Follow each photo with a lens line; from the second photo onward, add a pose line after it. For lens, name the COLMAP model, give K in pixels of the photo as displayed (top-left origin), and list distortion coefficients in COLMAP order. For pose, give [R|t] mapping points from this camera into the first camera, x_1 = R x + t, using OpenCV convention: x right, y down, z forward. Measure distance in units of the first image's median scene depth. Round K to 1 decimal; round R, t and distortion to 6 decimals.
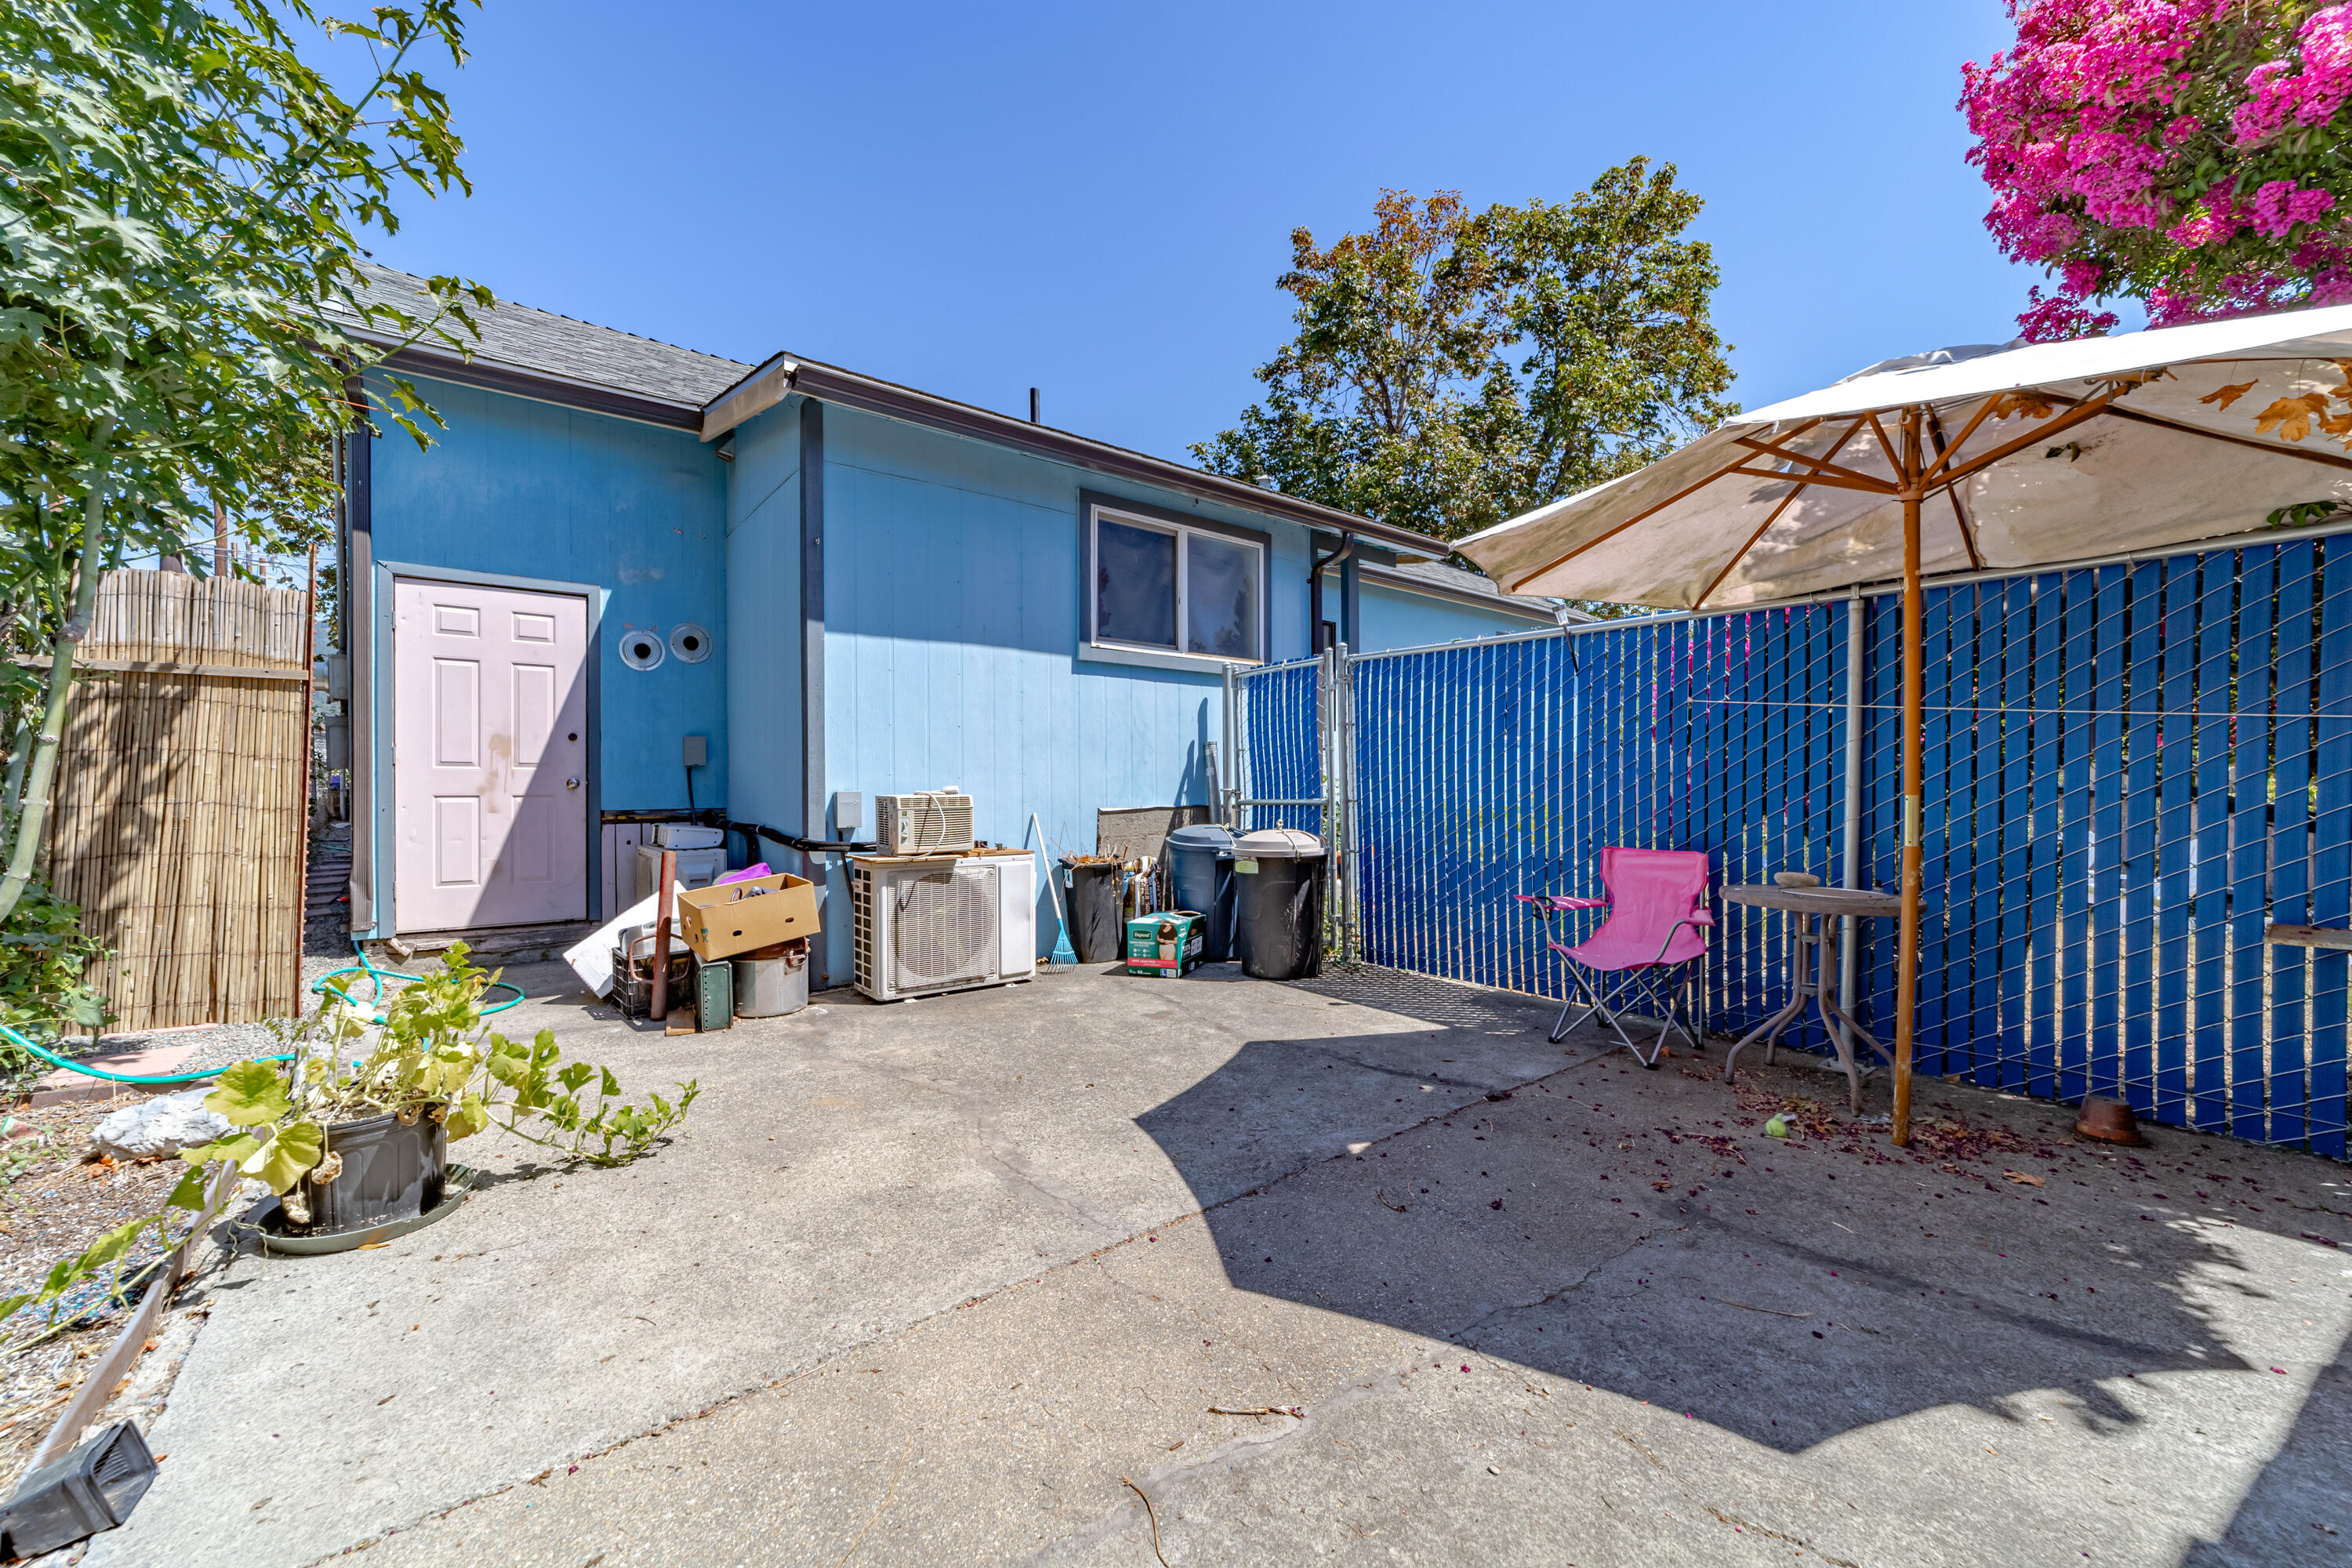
lens RADIAL K [[899.0, 0, 1176.0], [0, 899.0, 784.0], [0, 0, 1]] dist [-0.000615, -0.000085]
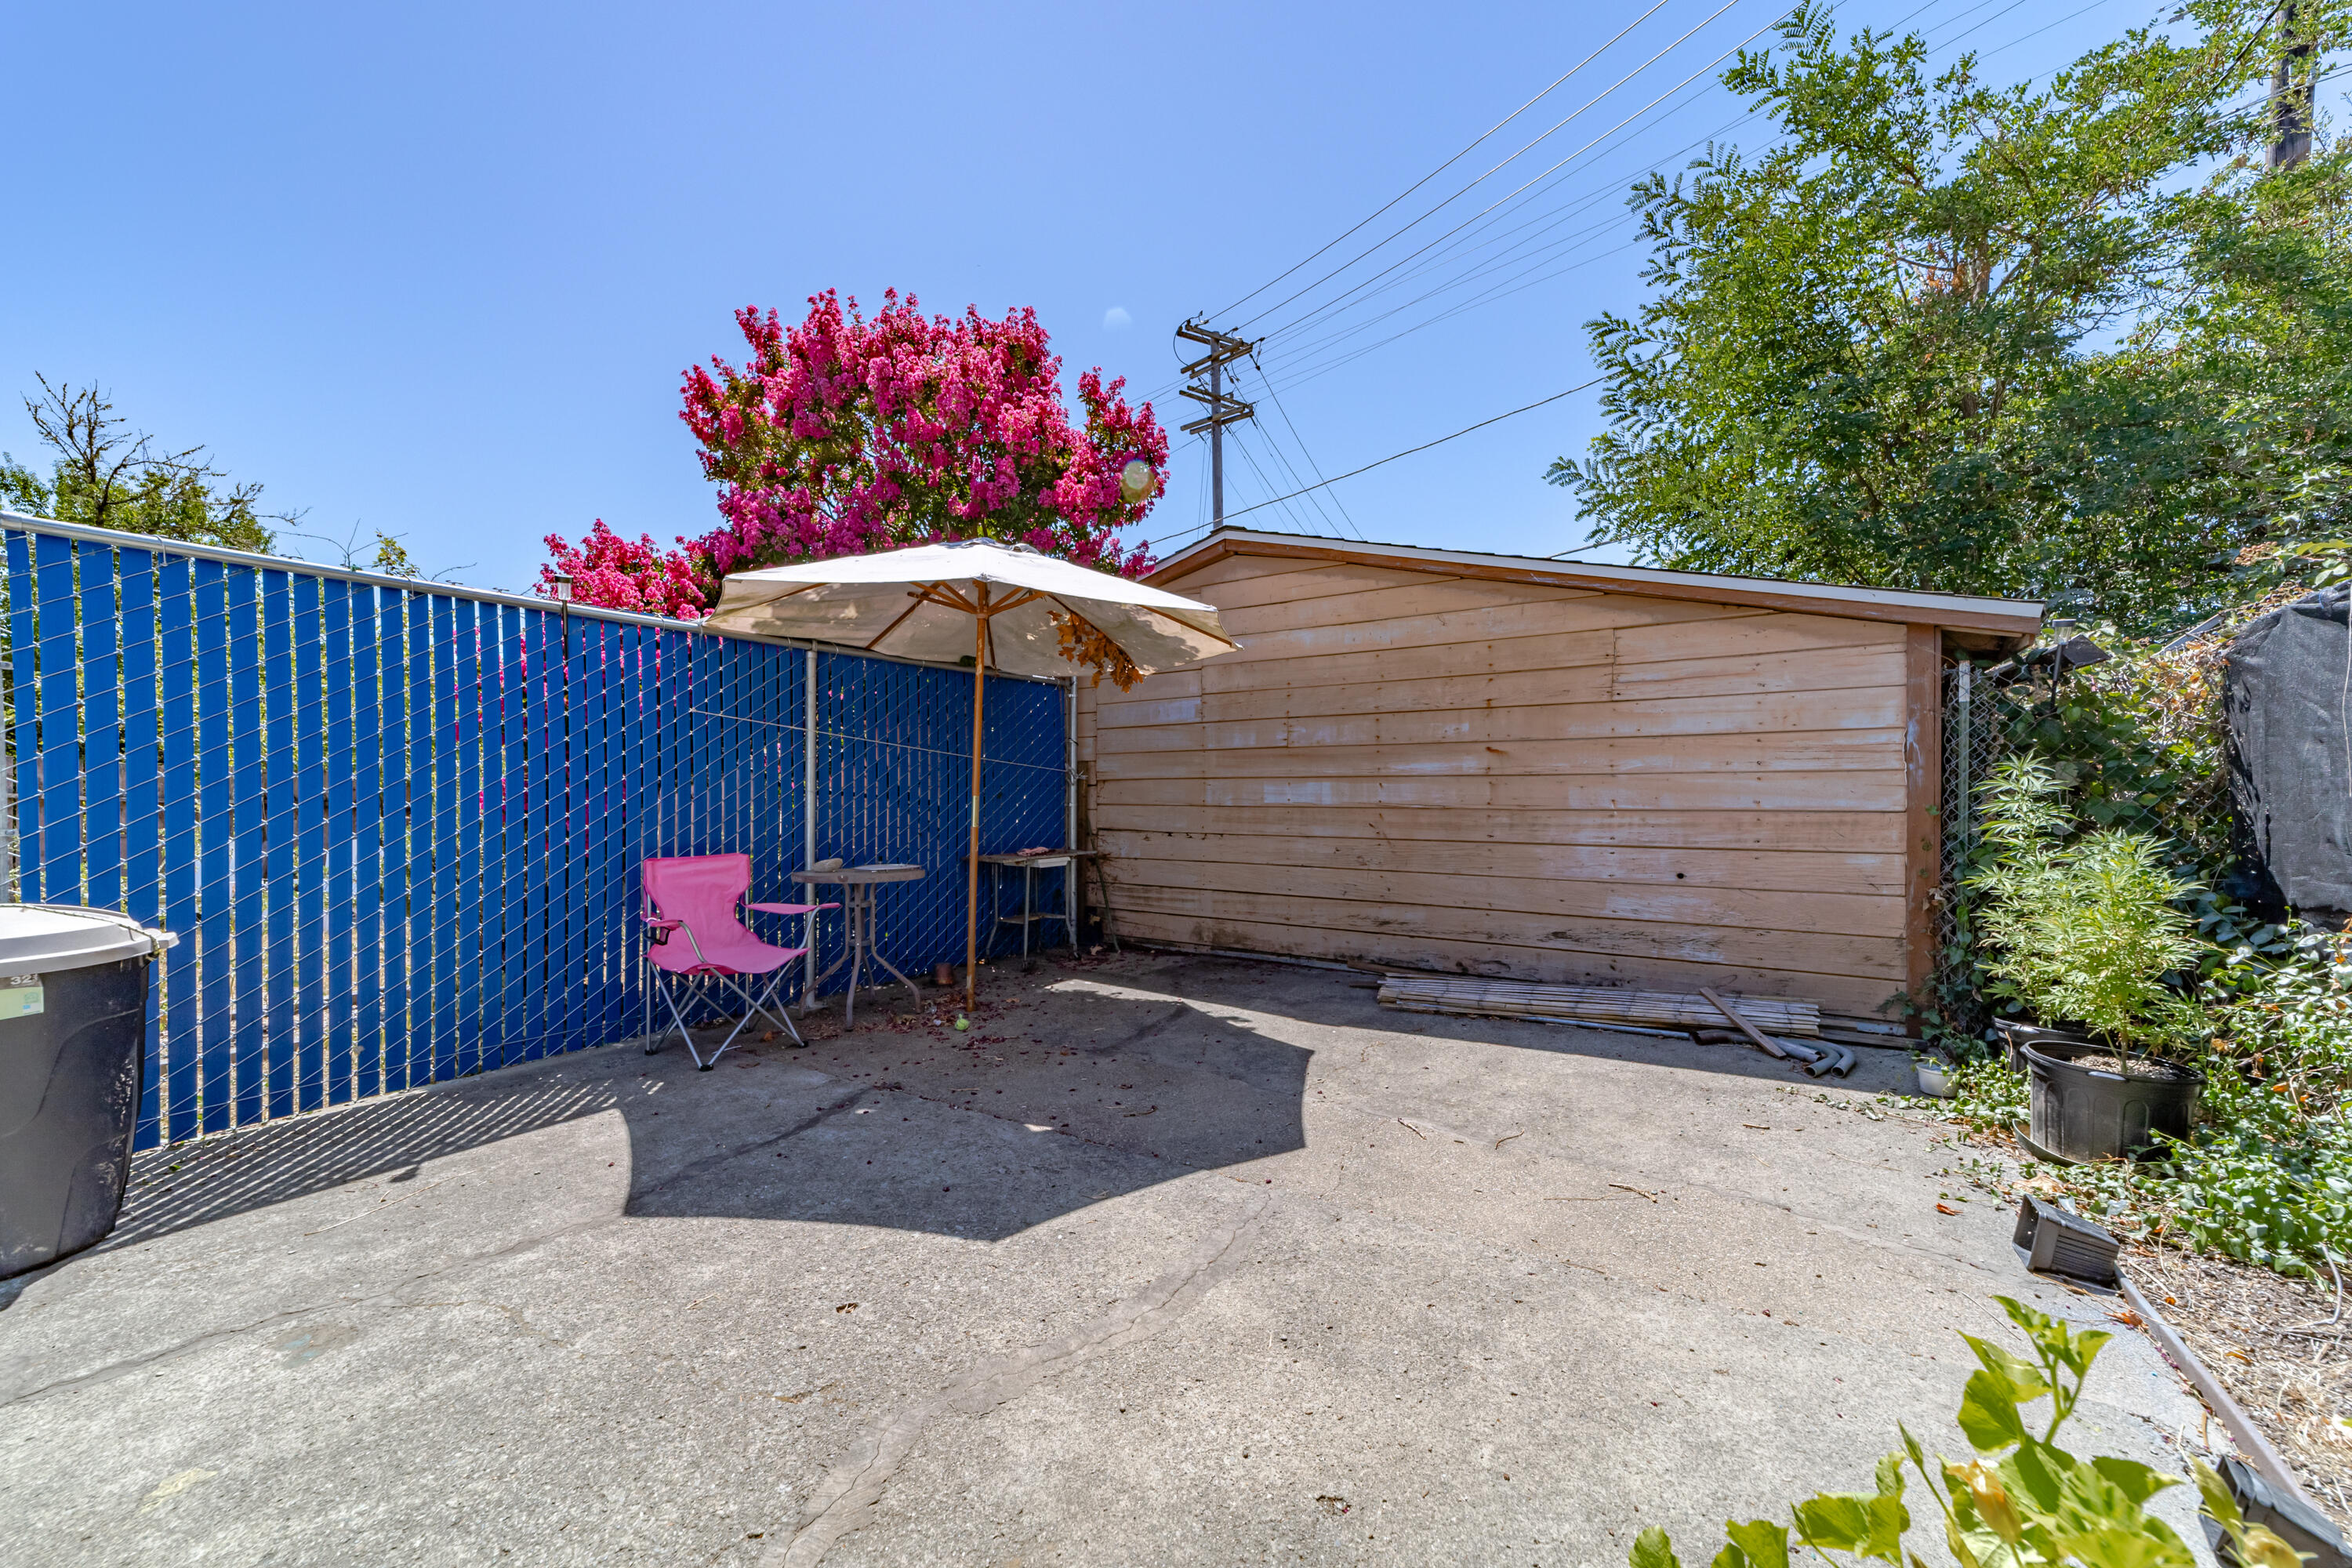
lens RADIAL K [[900.3, 0, 1176.5], [0, 900.3, 797.0], [0, 0, 1]] dist [-0.016225, 0.009284]
pose [[-0.331602, -0.005672, 0.943402, -0.825259], [0.004588, 0.999960, 0.007625, 0.002181], [-0.943408, 0.006857, -0.331563, 1.147801]]
